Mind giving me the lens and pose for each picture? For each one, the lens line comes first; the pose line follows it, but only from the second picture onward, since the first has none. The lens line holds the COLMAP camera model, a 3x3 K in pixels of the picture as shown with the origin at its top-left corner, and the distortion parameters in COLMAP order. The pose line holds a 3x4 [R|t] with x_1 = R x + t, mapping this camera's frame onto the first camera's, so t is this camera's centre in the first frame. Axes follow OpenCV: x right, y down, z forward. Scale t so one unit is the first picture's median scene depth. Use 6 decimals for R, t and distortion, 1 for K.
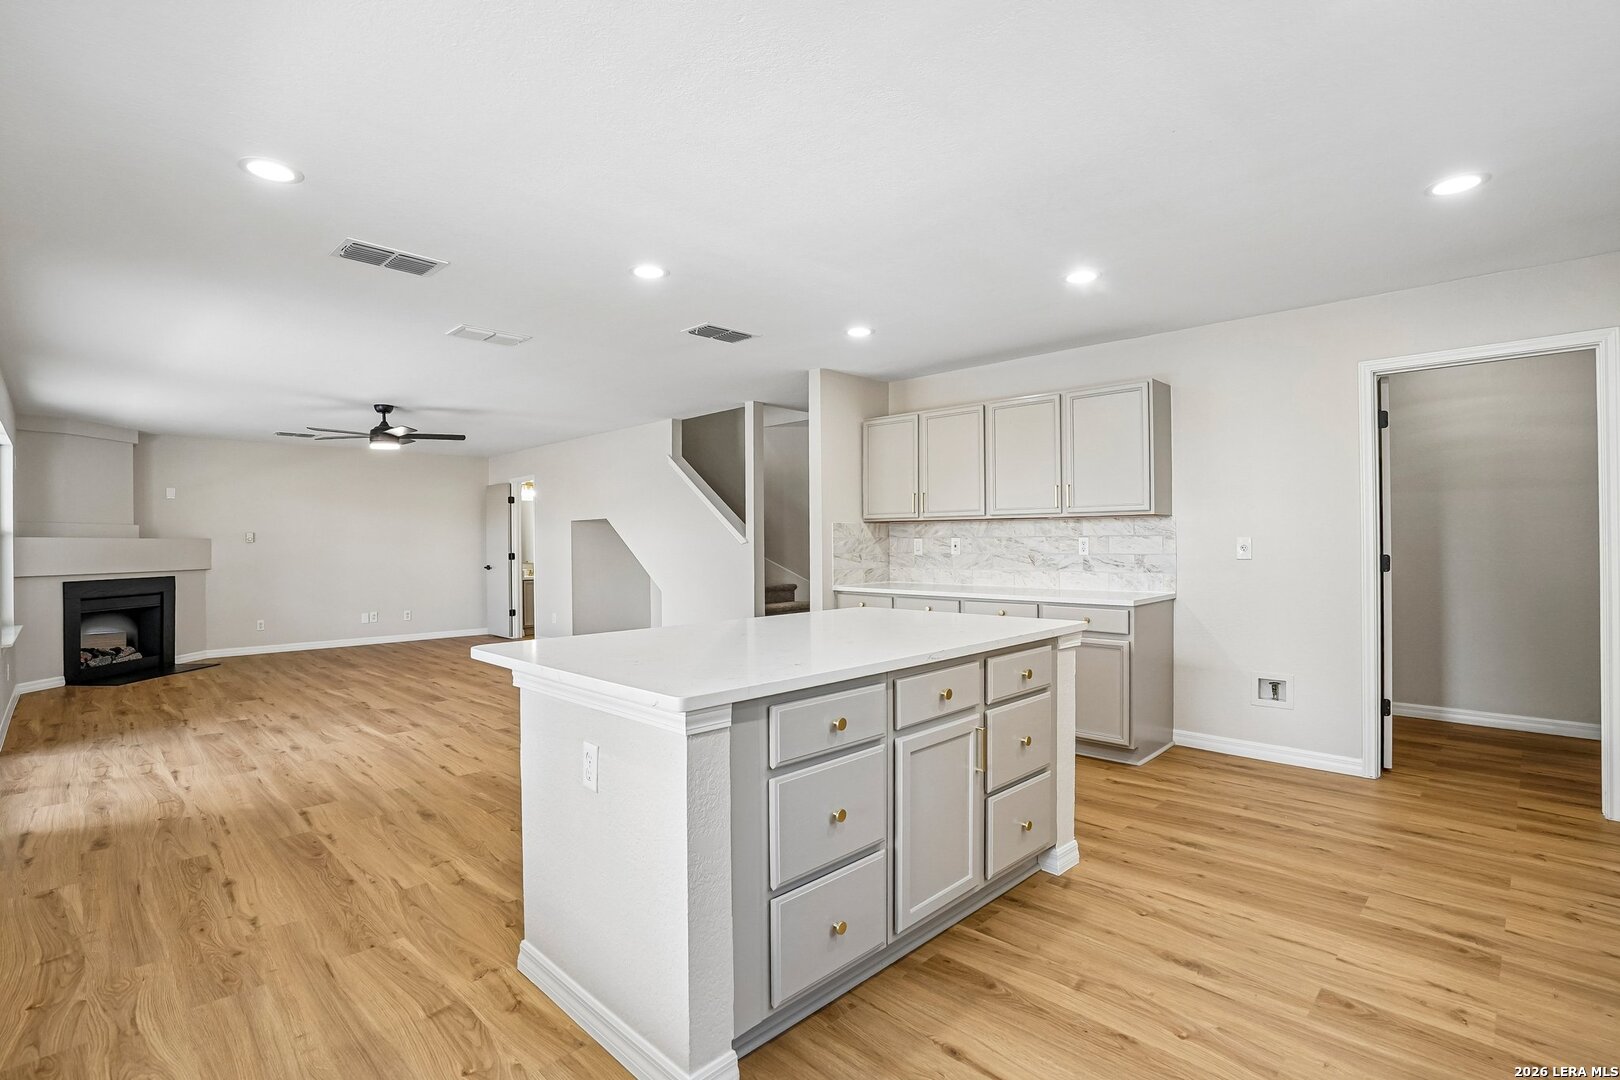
lens RADIAL K [[764.2, 0, 805.2], [0, 764.2, 544.2], [0, 0, 1]] dist [-0.065095, 0.021346]
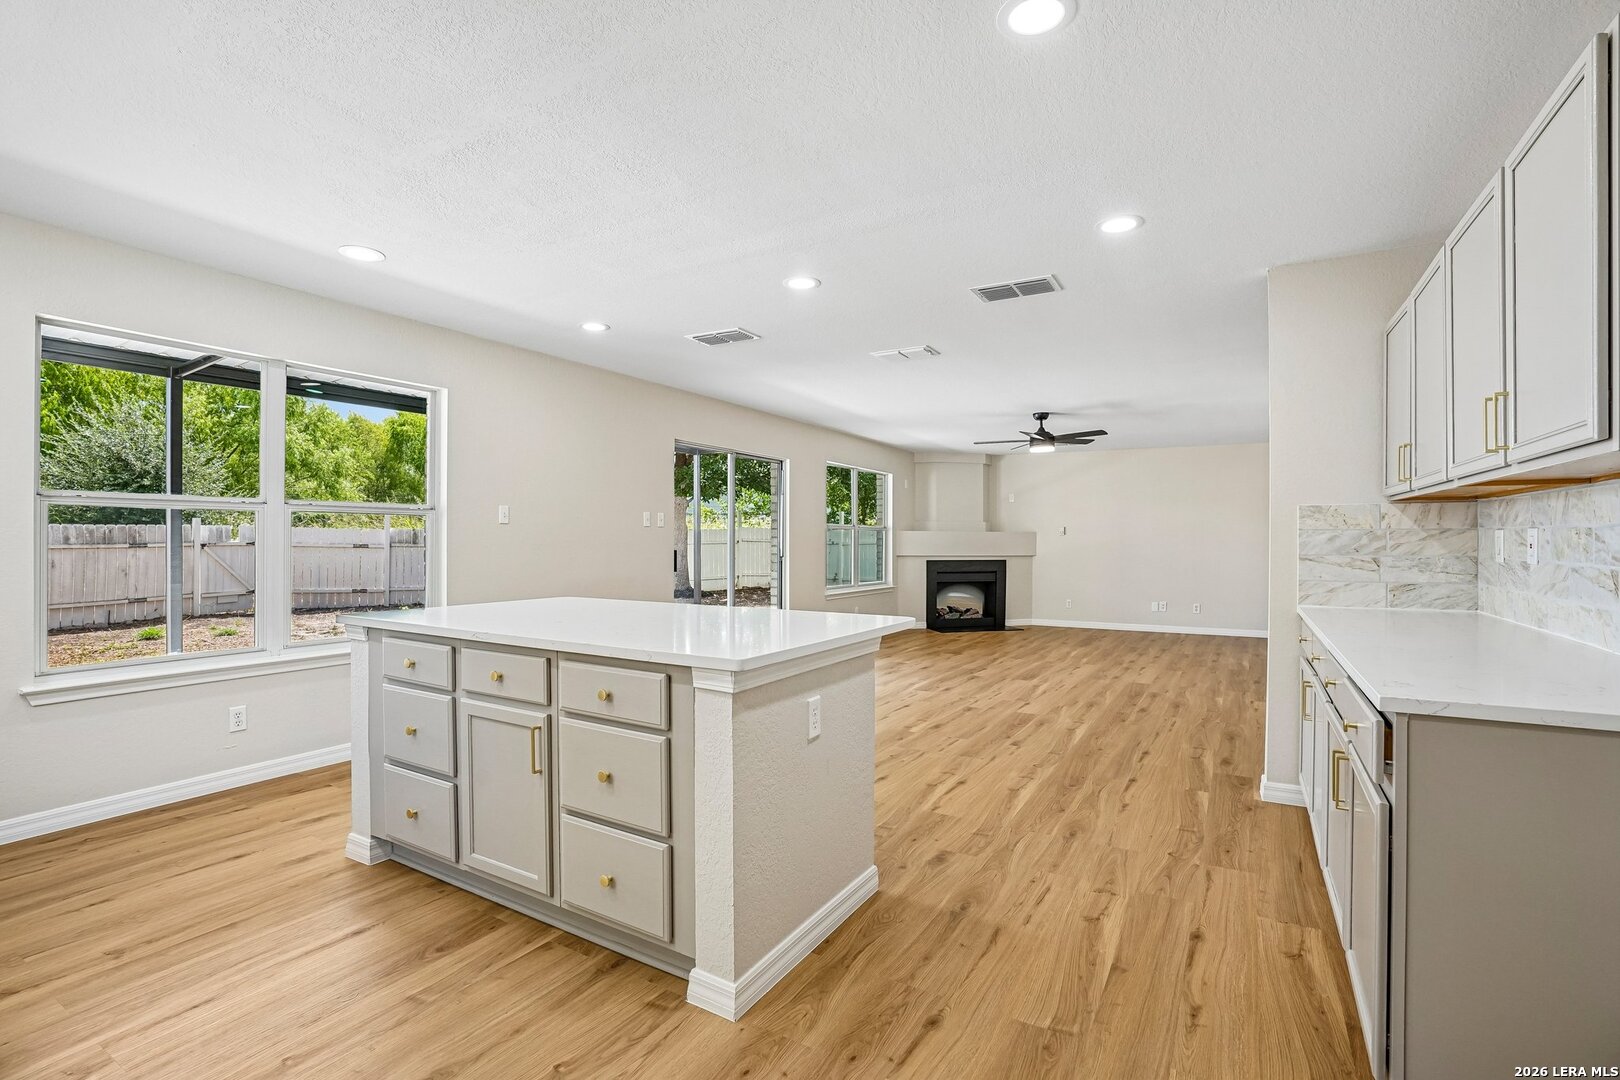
lens RADIAL K [[746.1, 0, 814.7], [0, 746.1, 539.1], [0, 0, 1]] dist [-0.064803, 0.023992]
pose [[0.252326, 0.008223, -0.967607, 0.621269], [-0.006541, 0.999956, 0.006793, -0.002161], [0.967620, 0.004615, 0.252369, 0.564955]]
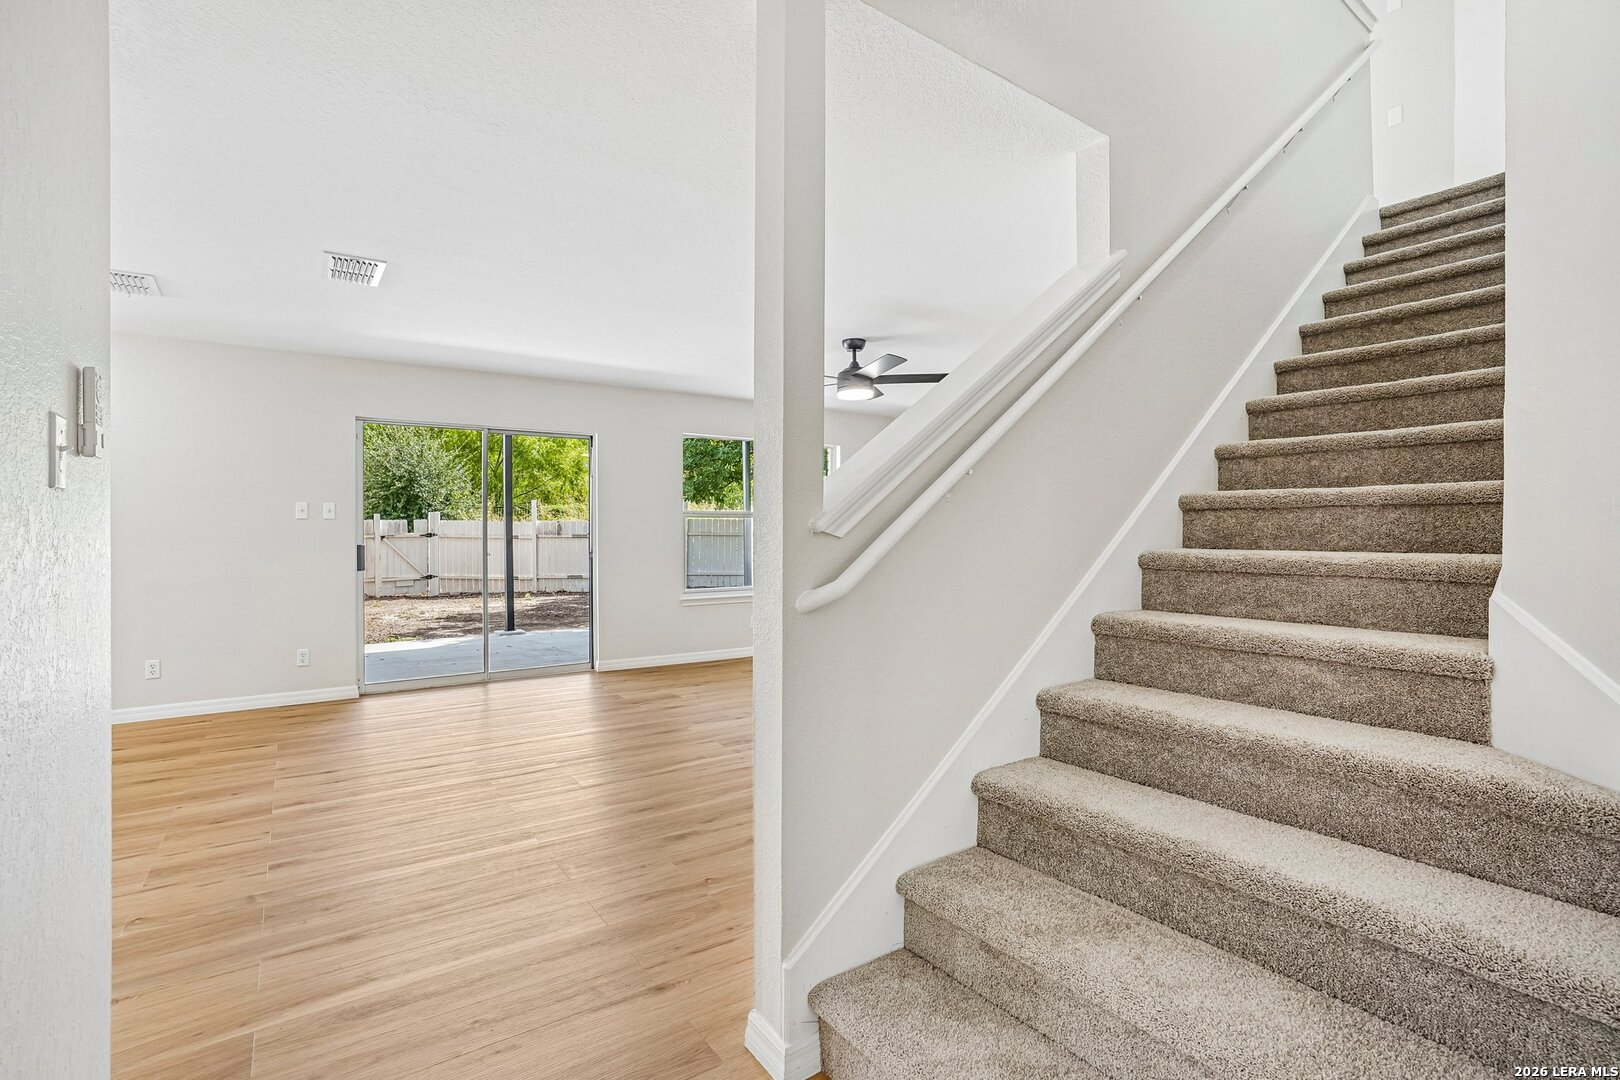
lens RADIAL K [[753.4, 0, 806.8], [0, 753.4, 531.5], [0, 0, 1]] dist [-0.035593, 0.000125]
pose [[-0.178780, 0.012745, -0.983806, 0.268103], [0.002808, 0.999919, 0.012444, -0.005458], [0.983885, -0.000537, -0.178802, 1.573134]]
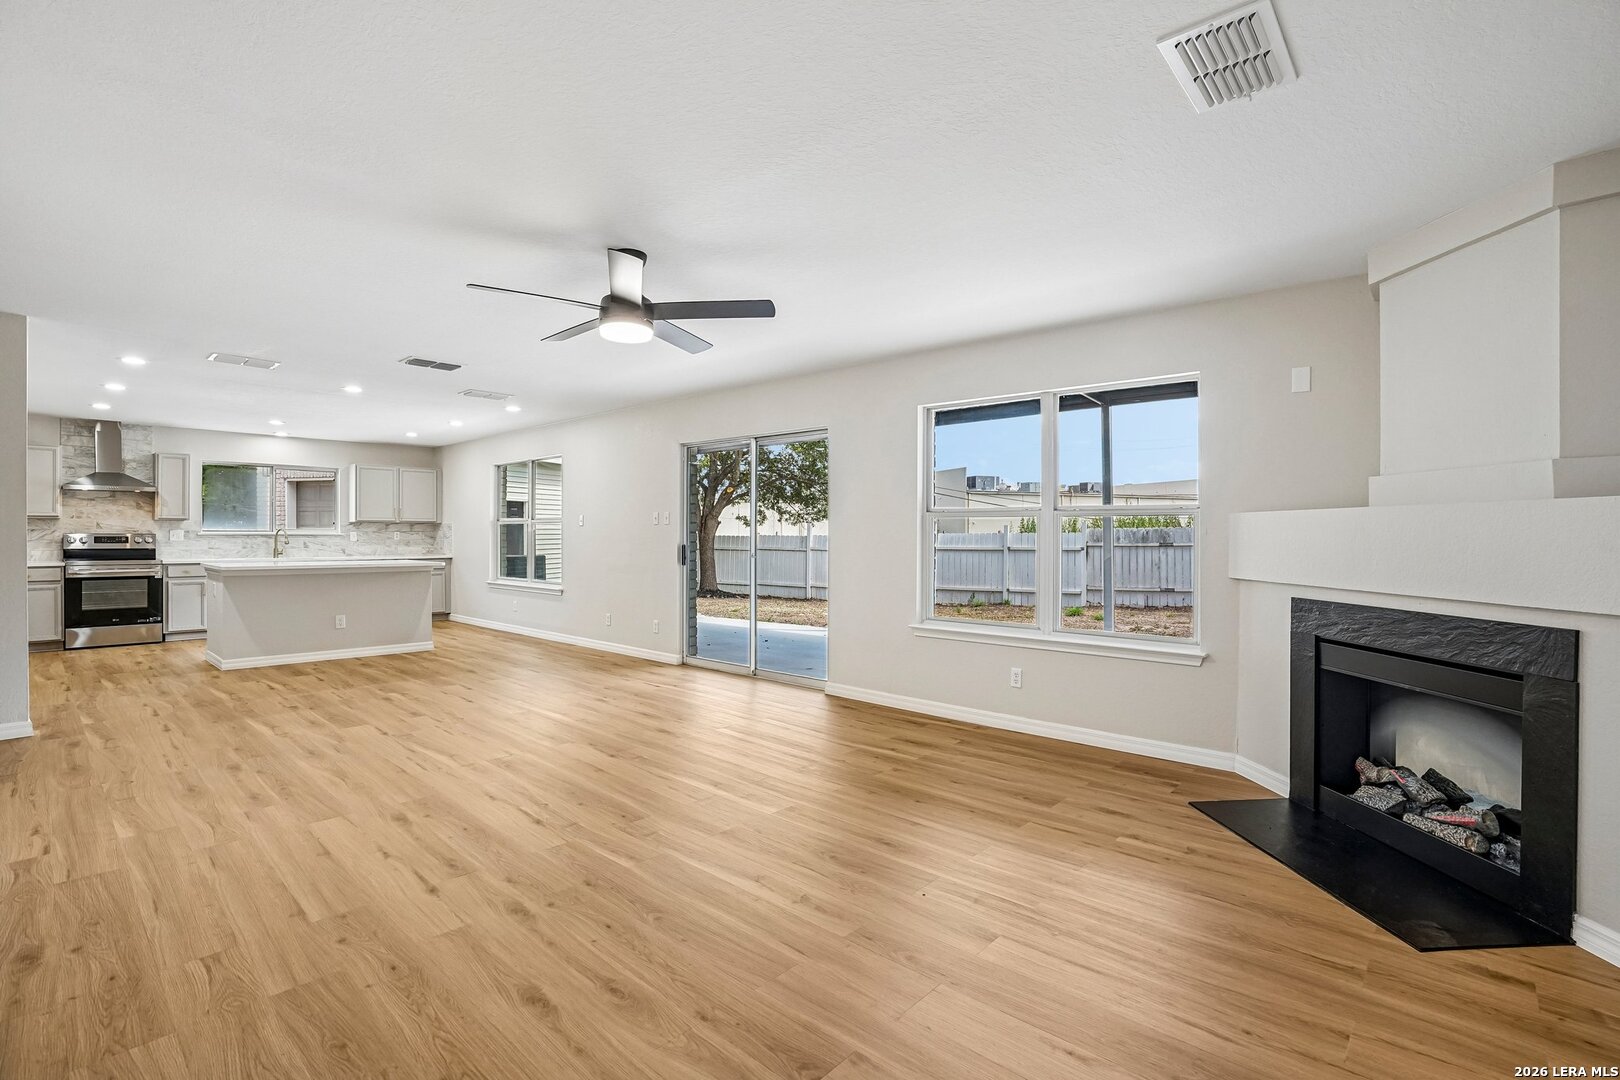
lens RADIAL K [[742.9, 0, 789.1], [0, 742.9, 541.3], [0, 0, 1]] dist [-0.044226, 0.017704]
pose [[-0.999592, 0.004202, -0.028268, -0.943445], [0.003993, 0.999964, 0.007440, 0.011725], [0.028299, 0.007324, -0.999573, 2.168172]]
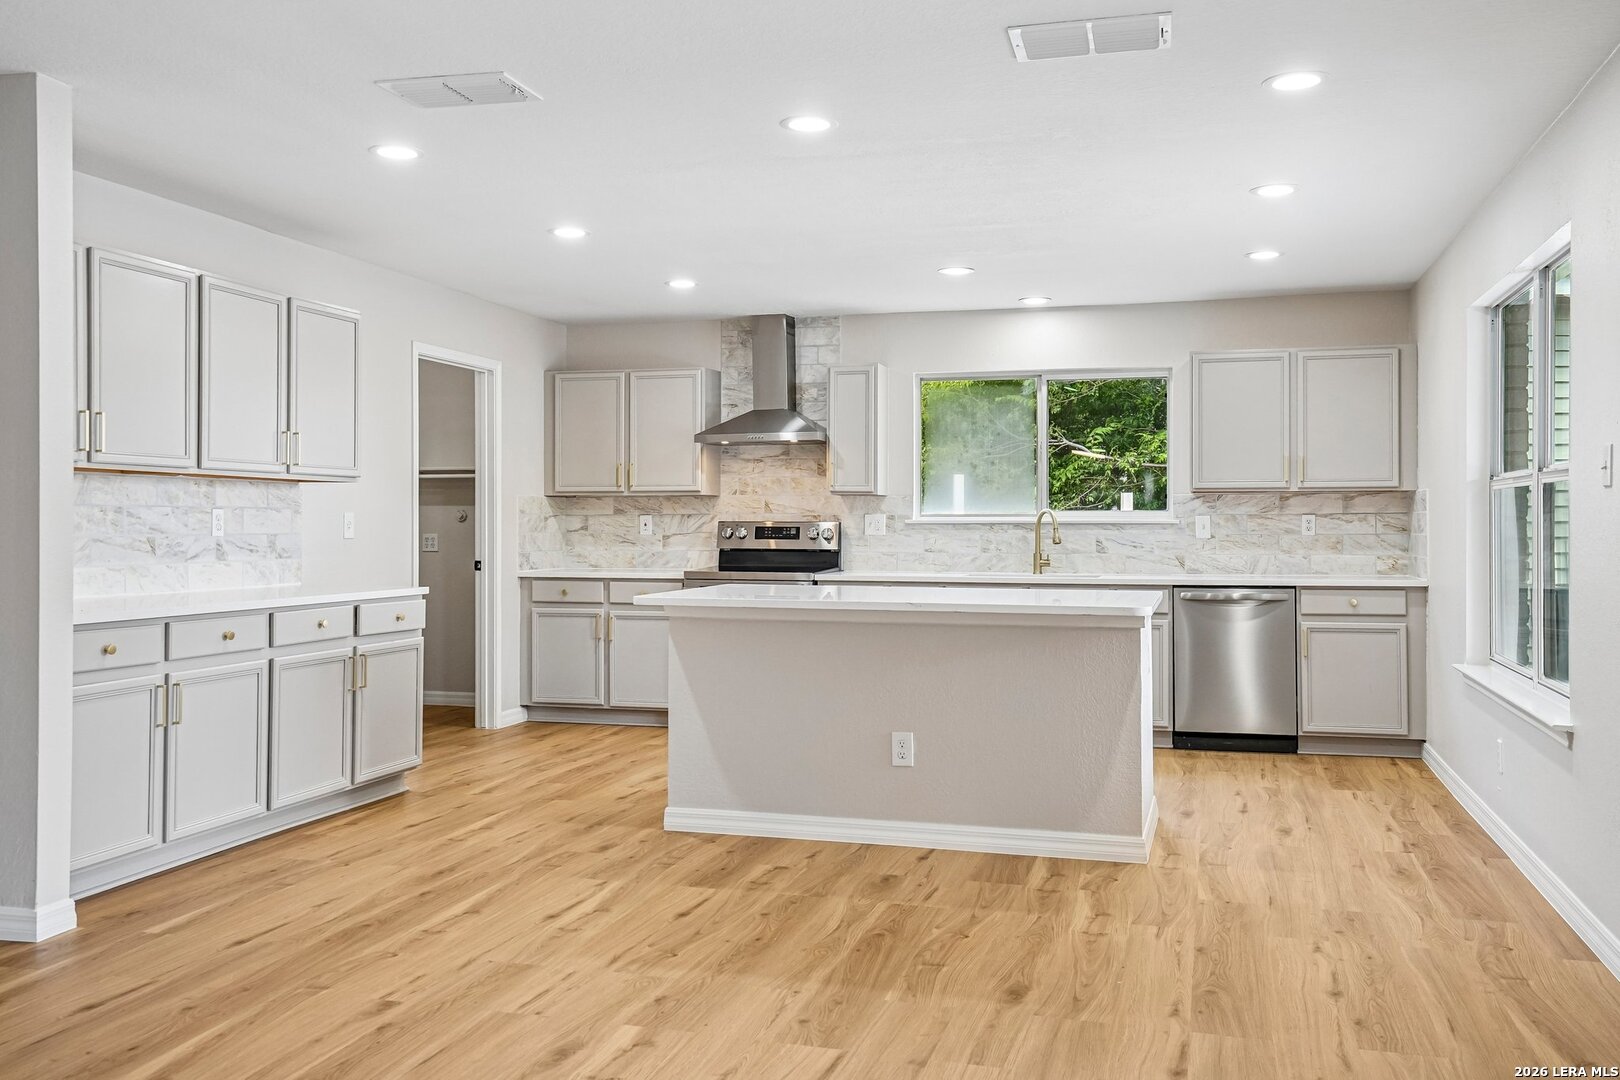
lens RADIAL K [[1426.3, 0, 814.4], [0, 1426.3, 514.7], [0, 0, 1]] dist [0.034525, 0.004445]
pose [[-0.487376, 0.010223, 0.873132, -1.021744], [0.002505, 0.999944, -0.010310, 0.010390], [-0.873189, -0.002838, -0.487374, 1.231408]]
